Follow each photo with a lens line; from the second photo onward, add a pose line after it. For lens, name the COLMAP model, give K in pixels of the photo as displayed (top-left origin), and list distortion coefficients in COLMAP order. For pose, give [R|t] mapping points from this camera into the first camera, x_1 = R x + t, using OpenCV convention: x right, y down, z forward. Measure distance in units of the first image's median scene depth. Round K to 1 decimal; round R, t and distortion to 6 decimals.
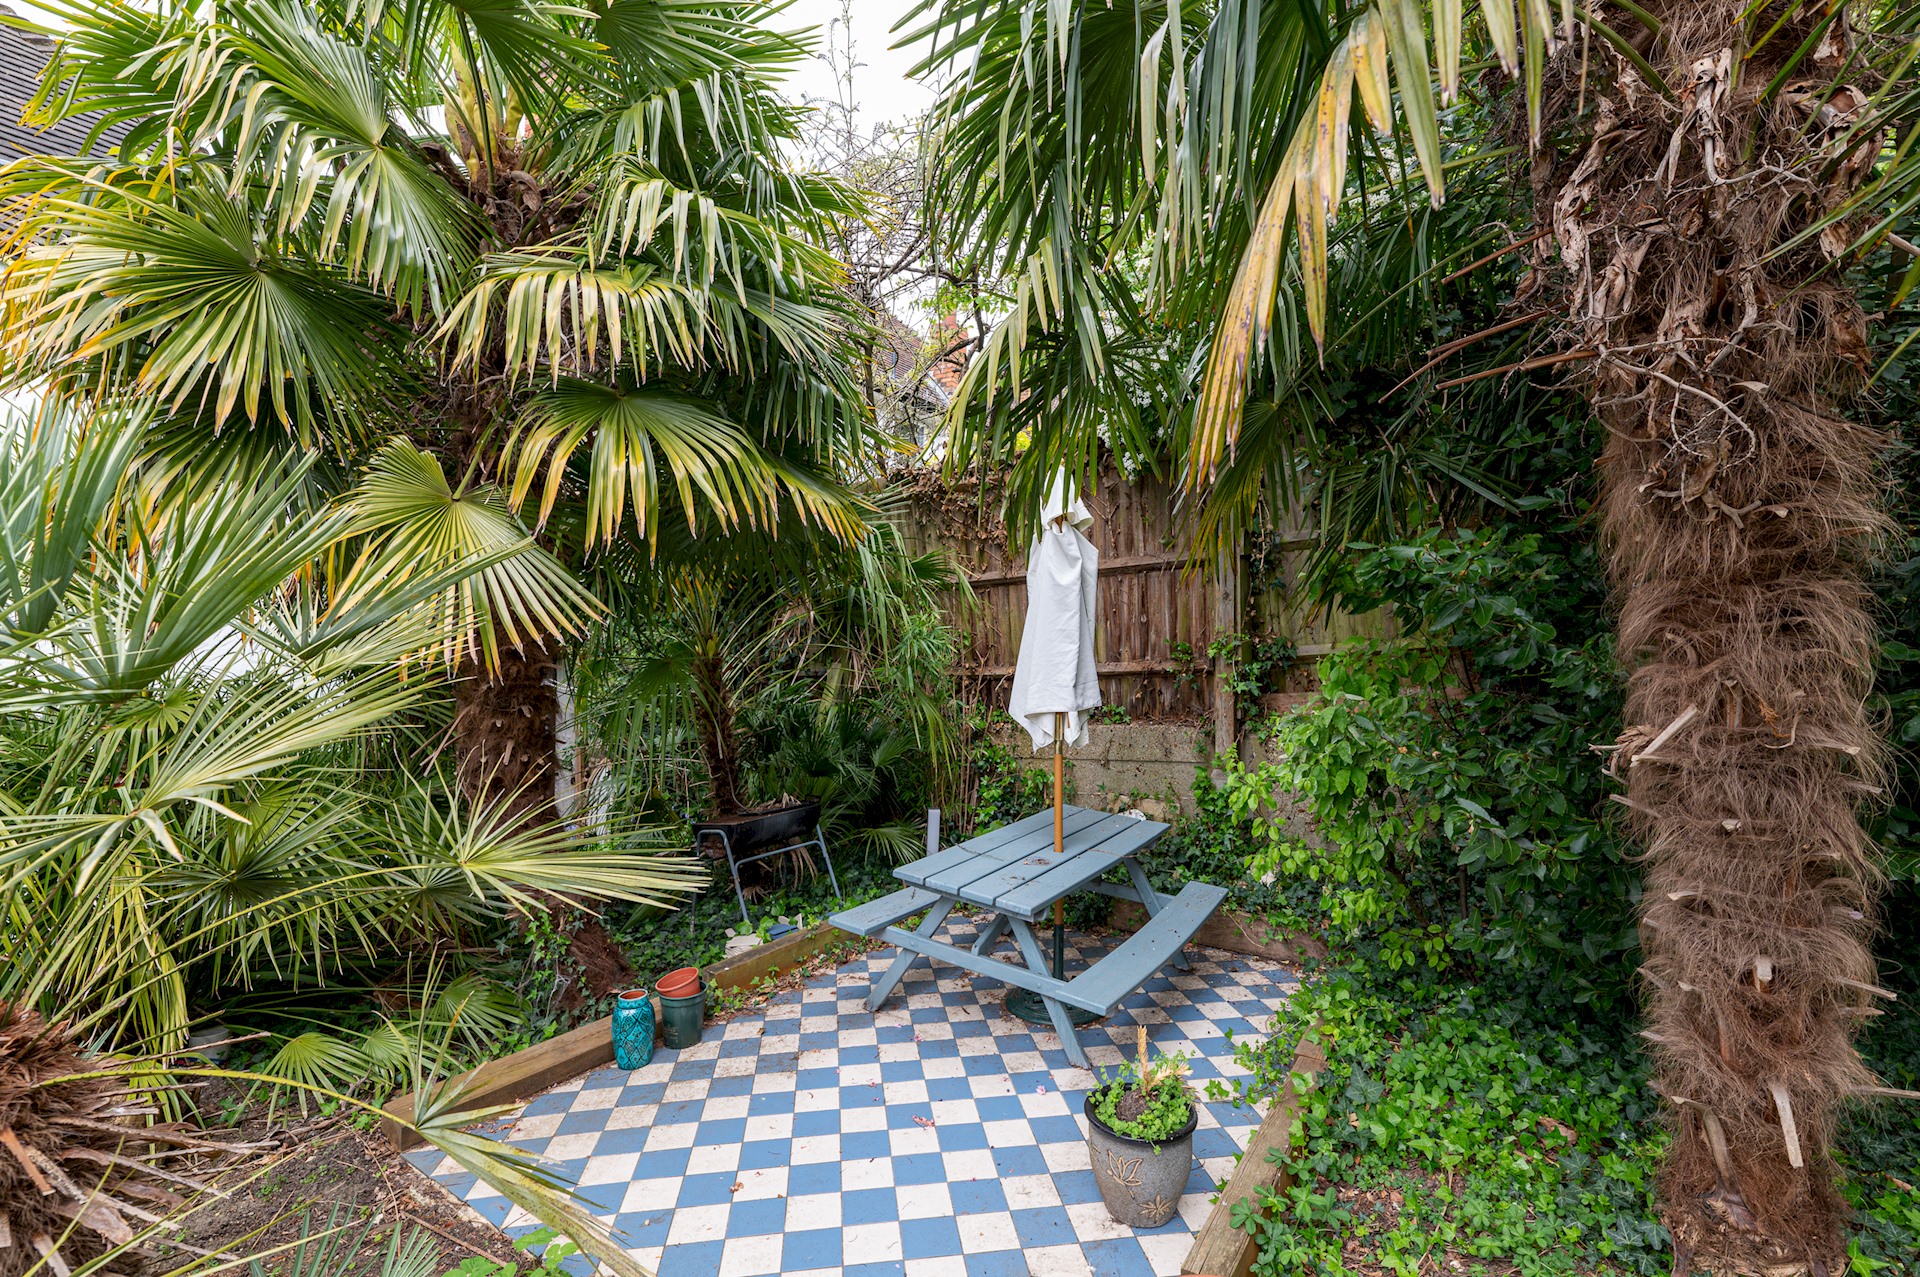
lens RADIAL K [[844.8, 0, 963.5], [0, 844.8, 649.4], [0, 0, 1]] dist [0.003410, -0.001433]
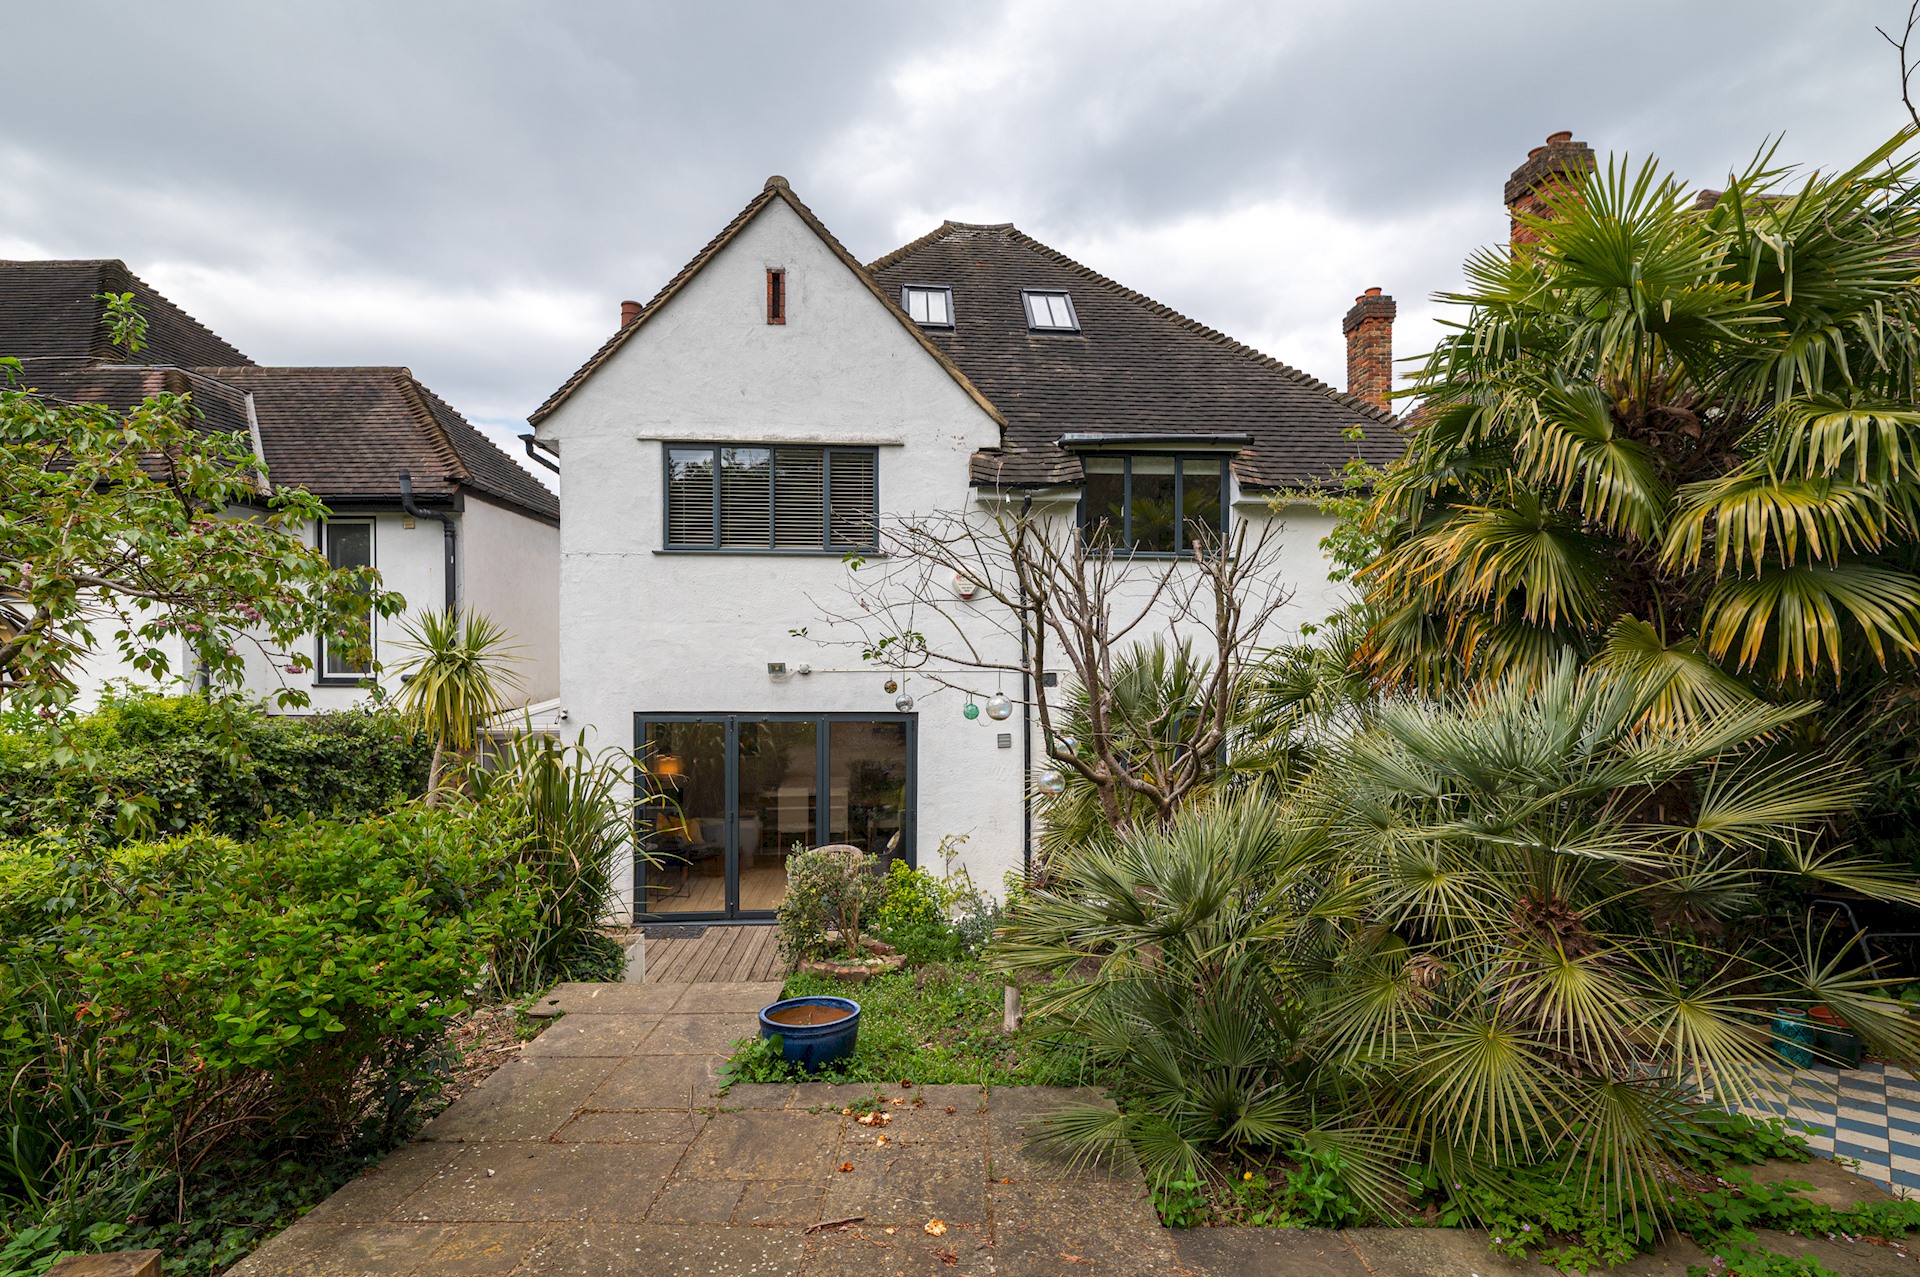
lens RADIAL K [[884.9, 0, 981.9], [0, 884.9, 673.9], [0, 0, 1]] dist [0.000205, 0.000389]
pose [[0.594343, -0.019613, -0.803972, -0.029348], [-0.001732, 0.999669, -0.025668, -0.077991], [0.804210, 0.016648, 0.594113, -0.891621]]
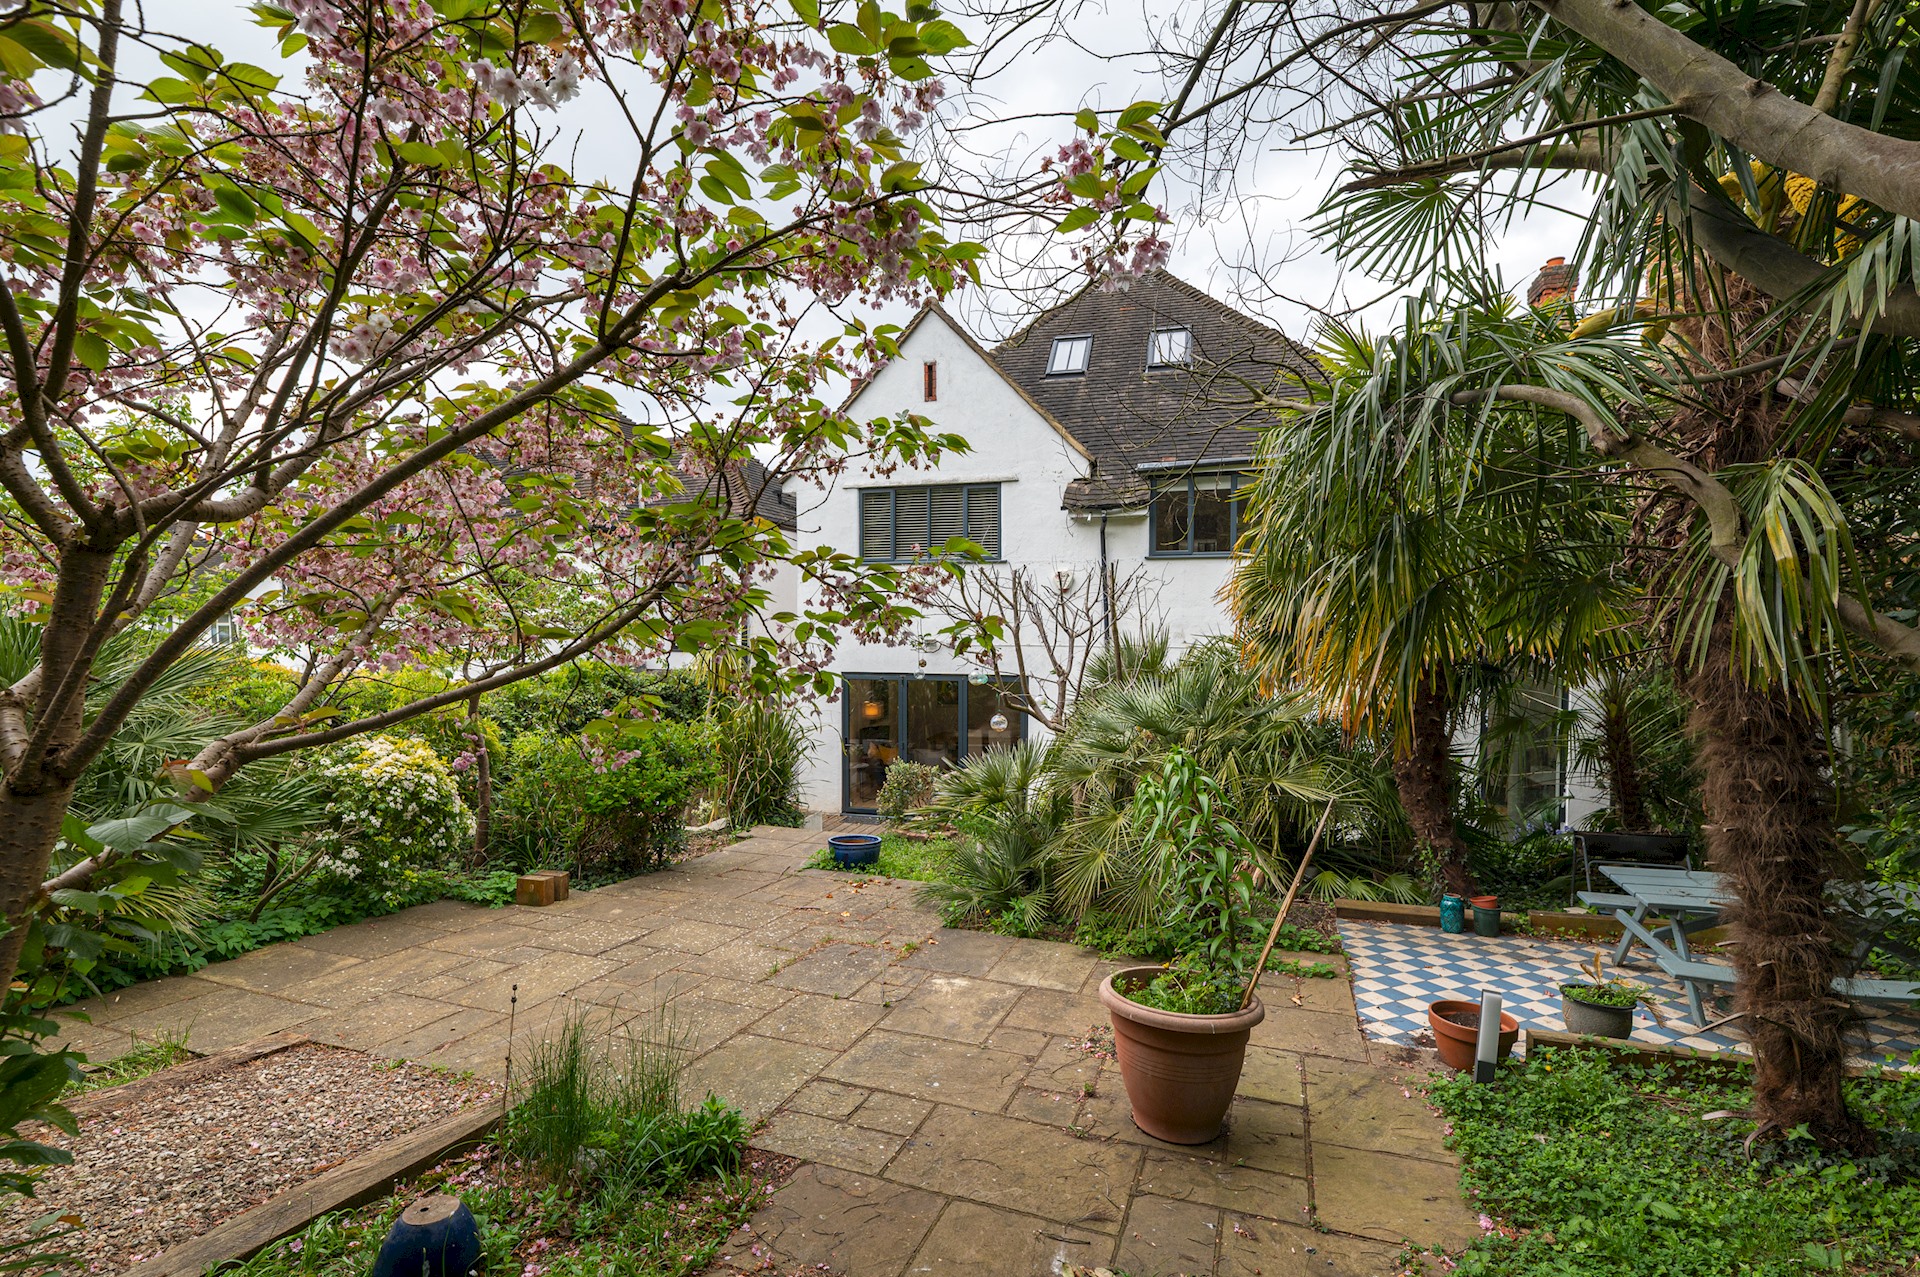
lens RADIAL K [[844.8, 0, 969.2], [0, 844.8, 648.2], [0, 0, 1]] dist [0.003410, -0.001433]
pose [[0.292175, 0.000753, -0.956365, 1.254045], [-0.011455, 0.999931, -0.002713, -0.146427], [0.956296, 0.011748, 0.292163, -0.661370]]
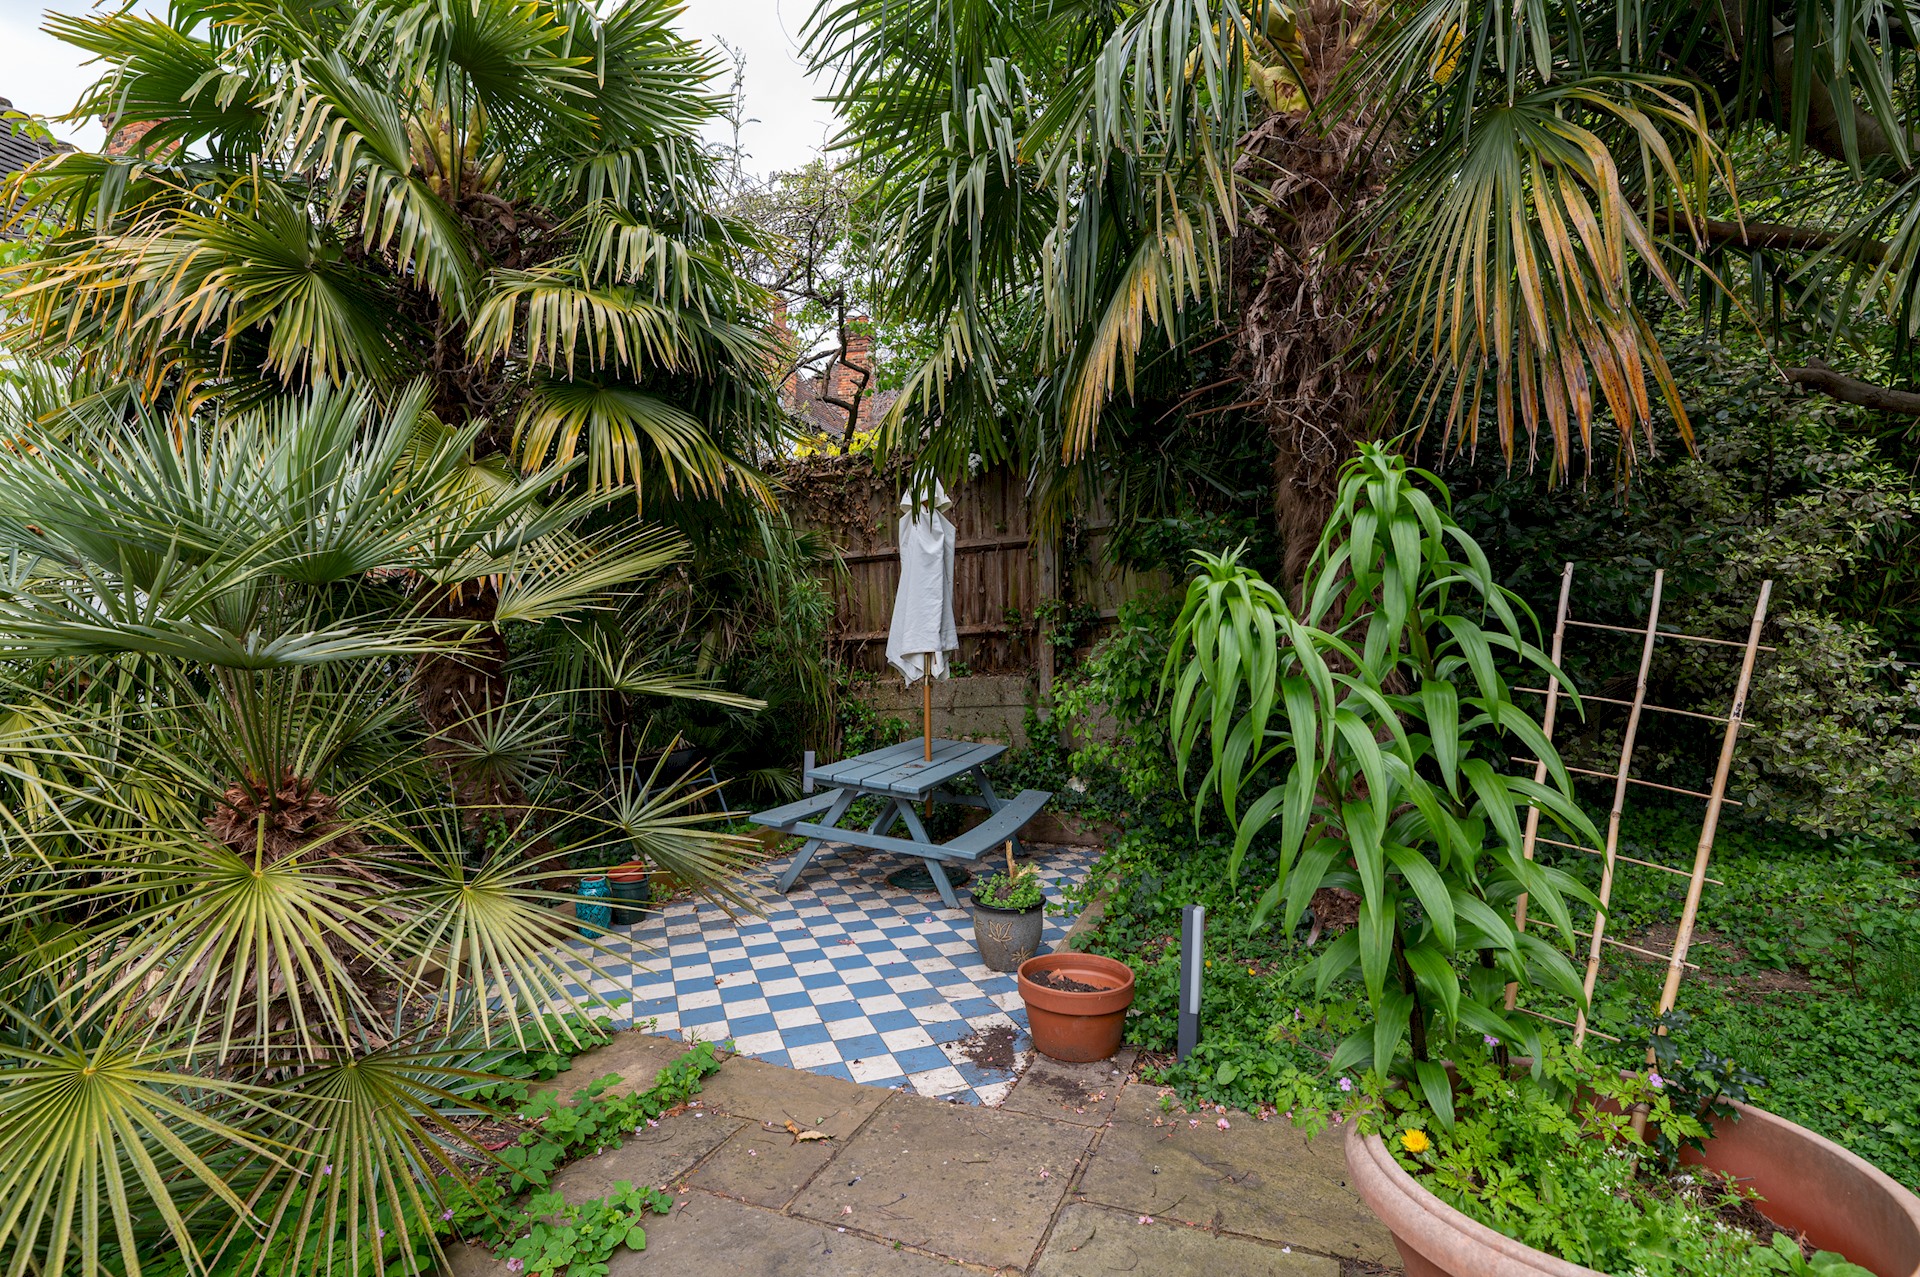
lens RADIAL K [[844.8, 0, 951.2], [0, 844.8, 653.8], [0, 0, 1]] dist [0.003410, -0.001433]
pose [[0.977261, -0.007671, 0.211901, -0.157031], [0.007788, 0.999970, 0.000283, 0.095882], [-0.211896, 0.001374, 0.977291, -0.329814]]
